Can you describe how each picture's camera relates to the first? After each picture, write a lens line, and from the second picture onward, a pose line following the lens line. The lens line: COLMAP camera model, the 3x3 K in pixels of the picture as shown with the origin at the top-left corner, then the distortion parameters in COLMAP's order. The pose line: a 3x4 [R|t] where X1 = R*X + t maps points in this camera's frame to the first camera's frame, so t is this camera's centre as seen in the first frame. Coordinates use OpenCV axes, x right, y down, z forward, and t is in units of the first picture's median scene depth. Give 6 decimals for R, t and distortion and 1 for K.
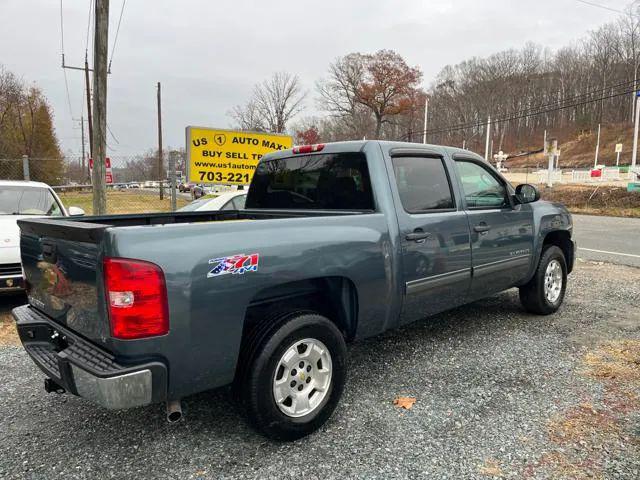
lens RADIAL K [[486.9, 0, 321.4], [0, 486.9, 241.3], [0, 0, 1]] dist [0.063510, -0.078081]
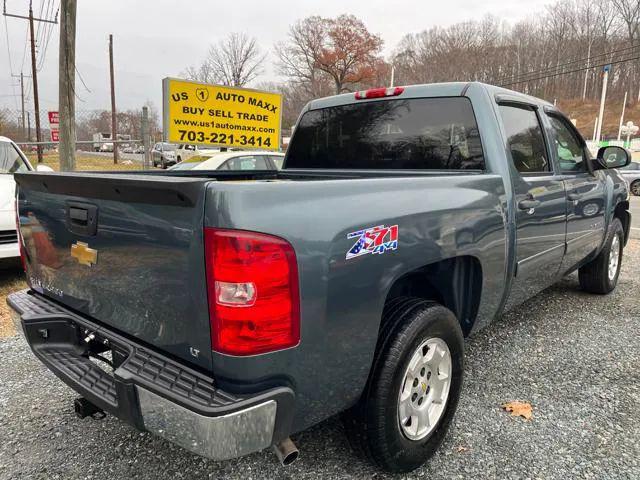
lens RADIAL K [[486.9, 0, 320.7], [0, 486.9, 241.8], [0, 0, 1]] dist [0.063510, -0.078081]
pose [[0.995716, 0.006991, 0.092201, -0.087498], [-0.012717, 0.998016, 0.061666, 0.002283], [-0.091587, -0.062574, 0.993829, 0.088857]]
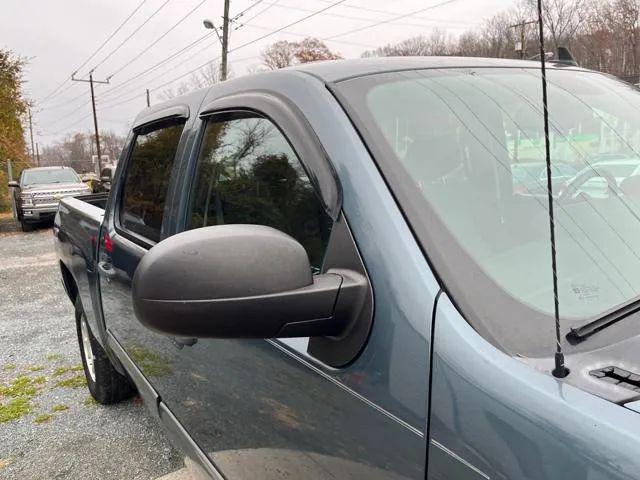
lens RADIAL K [[486.9, 0, 317.5], [0, 486.9, 240.7], [0, 0, 1]] dist [0.063510, -0.078081]
pose [[0.989307, -0.061563, 0.132219, -0.298002], [0.055758, 0.997330, 0.047164, 0.127532], [-0.134770, -0.039287, 0.990098, -1.209120]]
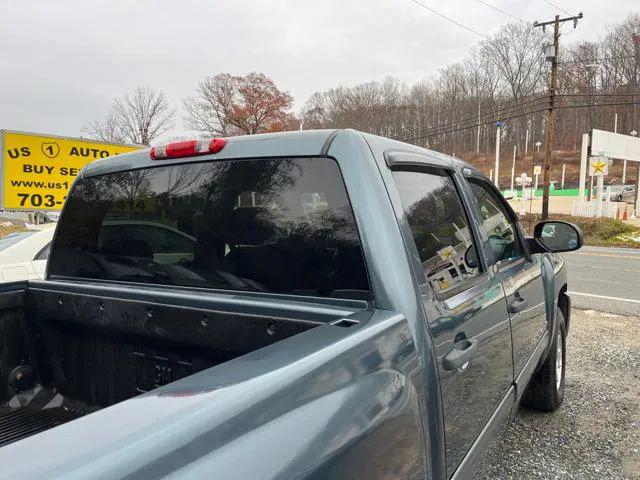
lens RADIAL K [[486.9, 0, 321.1], [0, 486.9, 240.7], [0, 0, 1]] dist [0.063510, -0.078081]
pose [[0.966932, -0.017730, 0.254416, -0.010931], [0.029579, 0.998645, -0.042821, -0.037497], [-0.253312, 0.048930, 0.966146, 0.244208]]
